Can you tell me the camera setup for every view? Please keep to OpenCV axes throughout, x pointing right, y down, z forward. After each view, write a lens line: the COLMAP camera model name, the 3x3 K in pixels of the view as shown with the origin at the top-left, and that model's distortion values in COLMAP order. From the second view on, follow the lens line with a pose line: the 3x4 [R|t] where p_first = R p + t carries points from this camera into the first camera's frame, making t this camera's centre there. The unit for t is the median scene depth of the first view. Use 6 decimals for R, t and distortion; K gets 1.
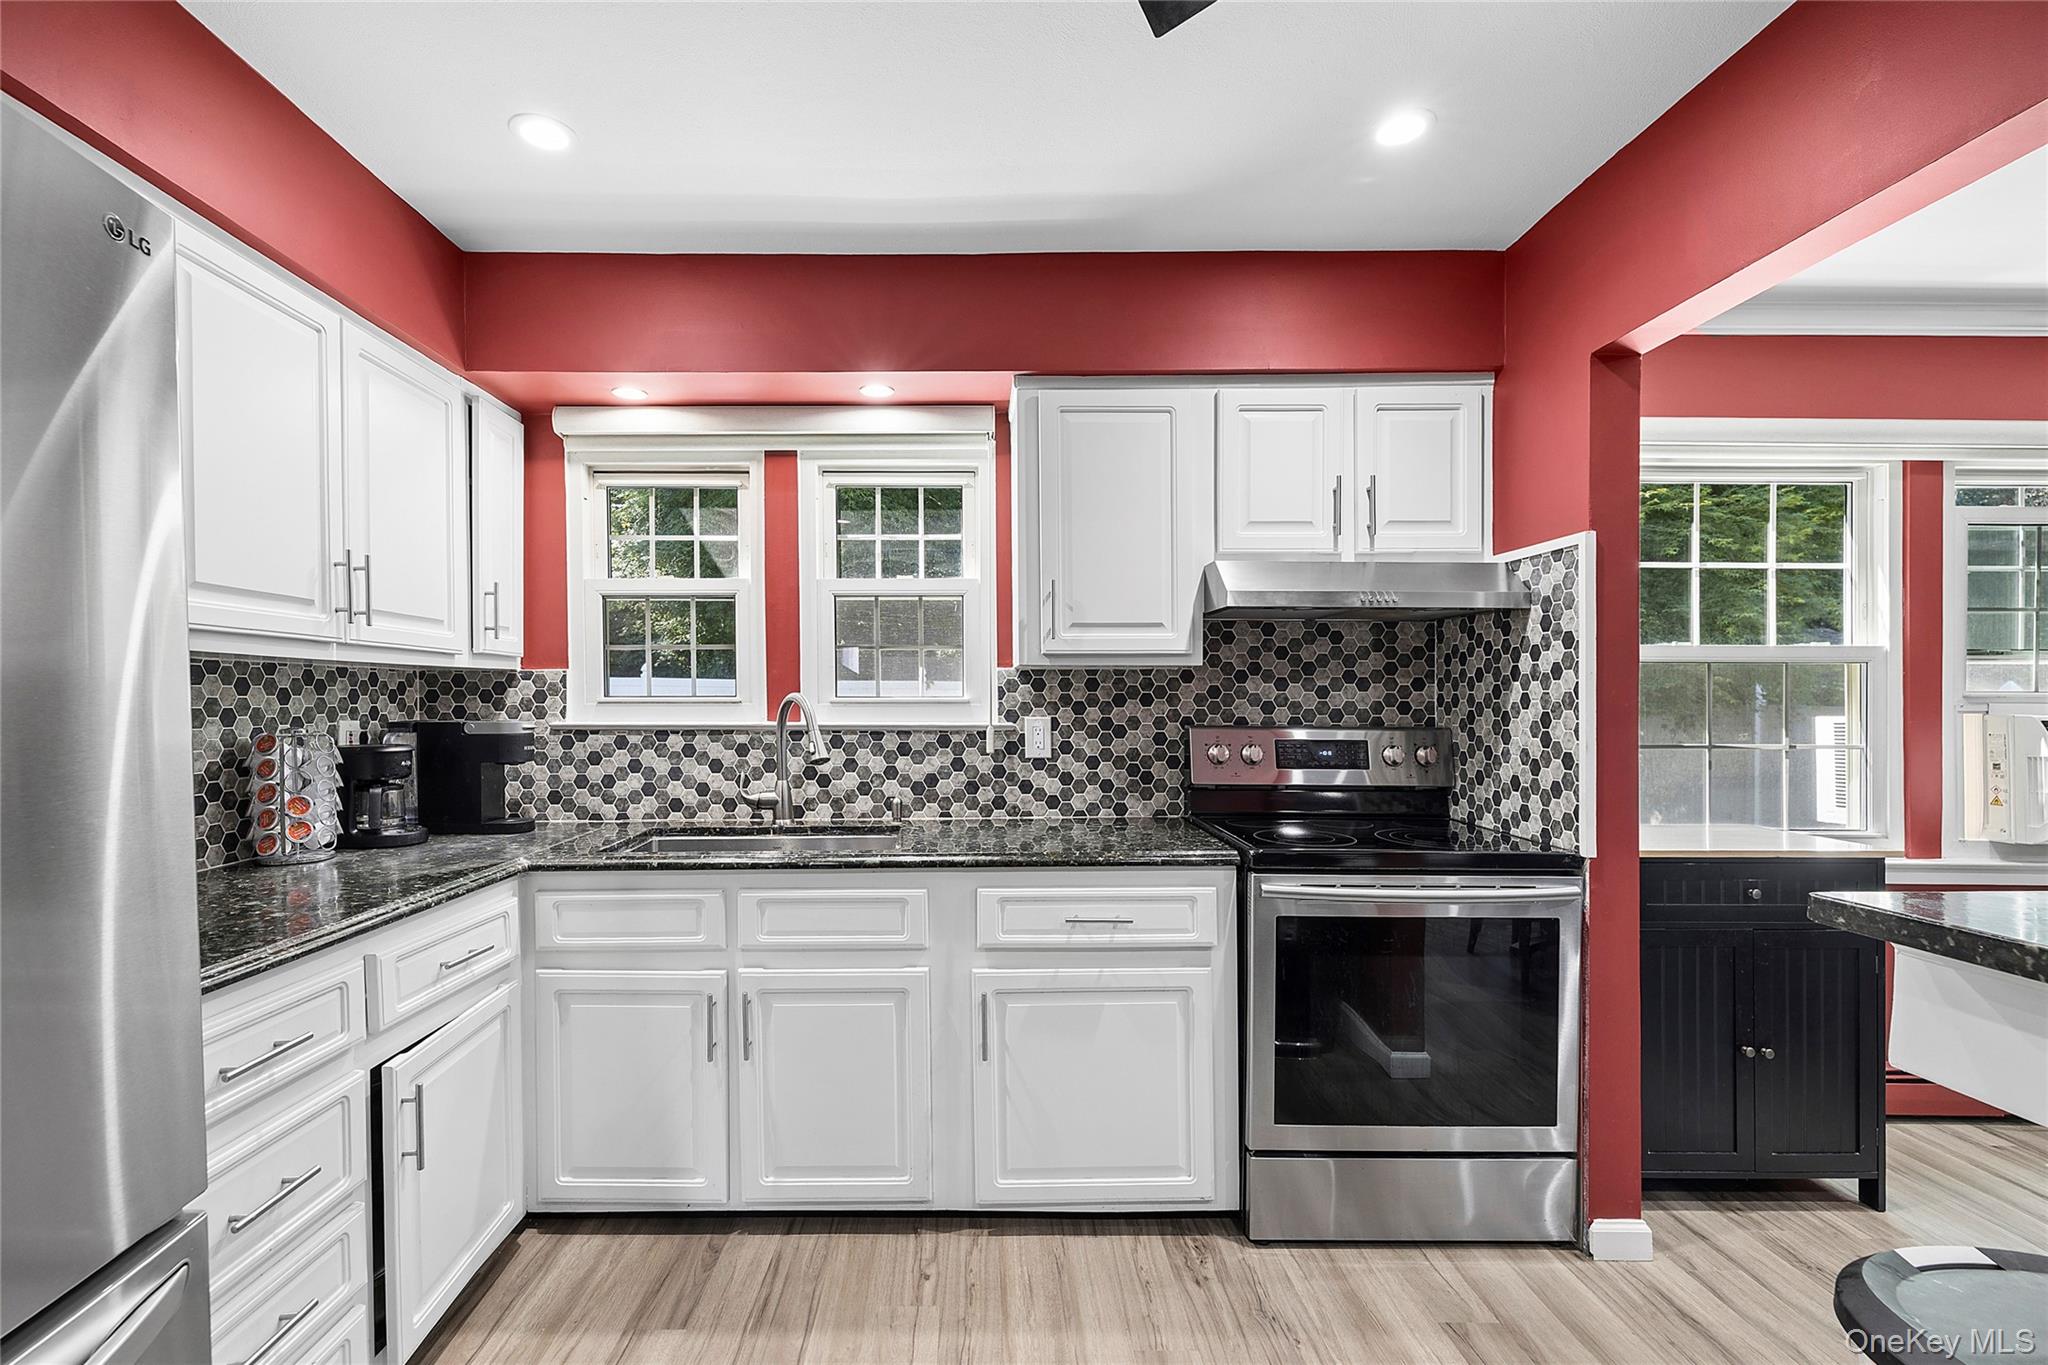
lens RADIAL K [[868.9, 0, 1003.0], [0, 868.9, 710.6], [0, 0, 1]] dist [-0.001967, -0.000057]
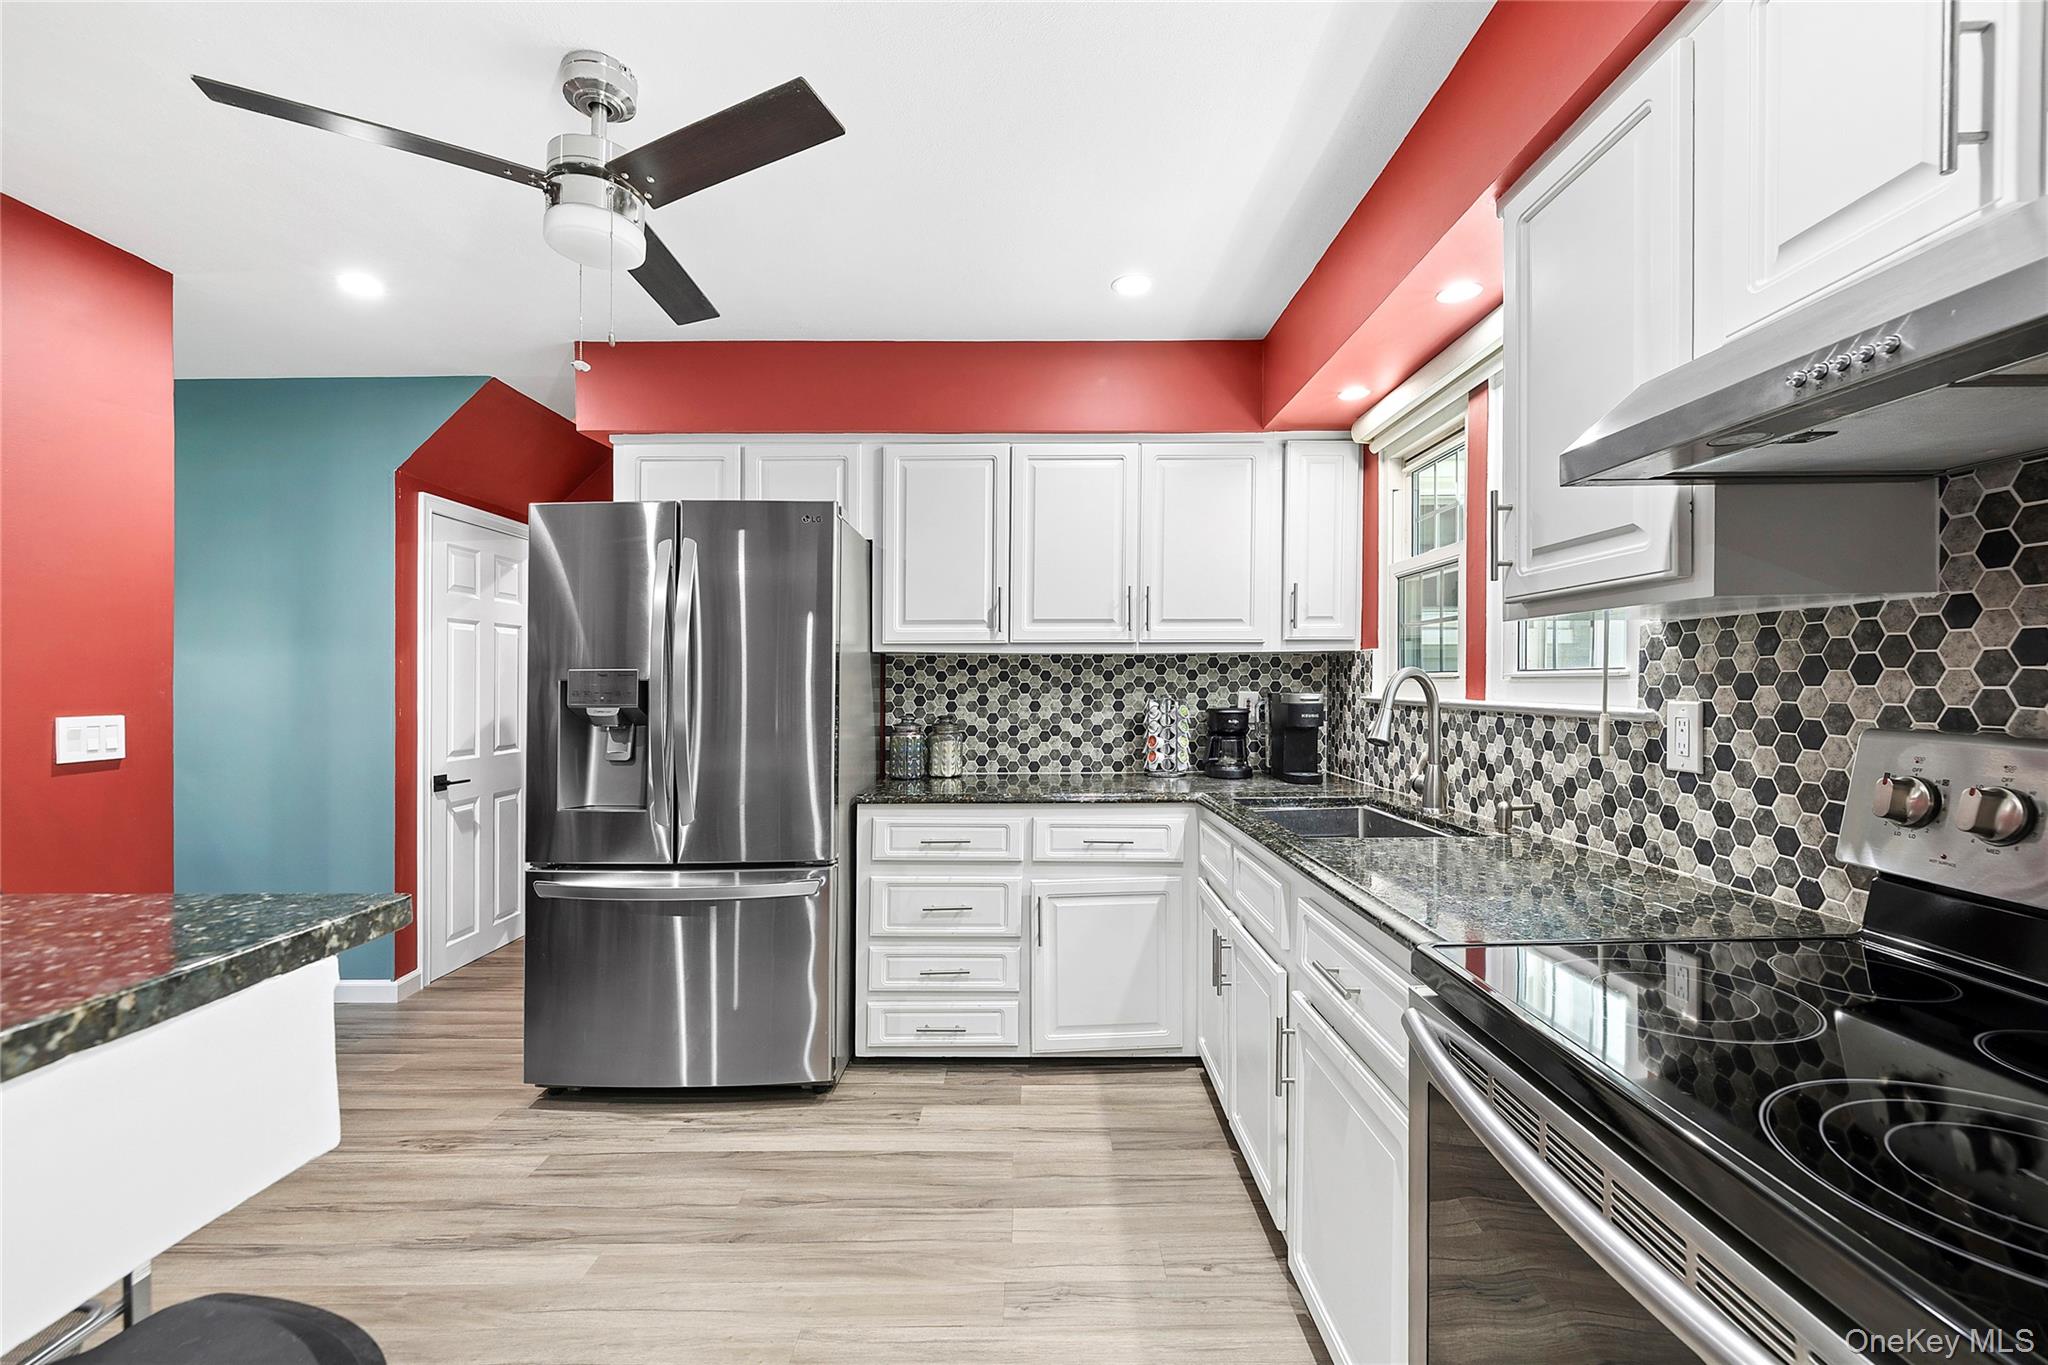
lens RADIAL K [[868.9, 0, 1024.4], [0, 868.9, 684.6], [0, 0, 1]] dist [-0.001967, -0.000057]
pose [[0.000115, 0.004563, -0.999990, 0.620982], [-0.008157, 0.999956, 0.004562, -0.002883], [0.999967, 0.008156, 0.000152, 0.556928]]
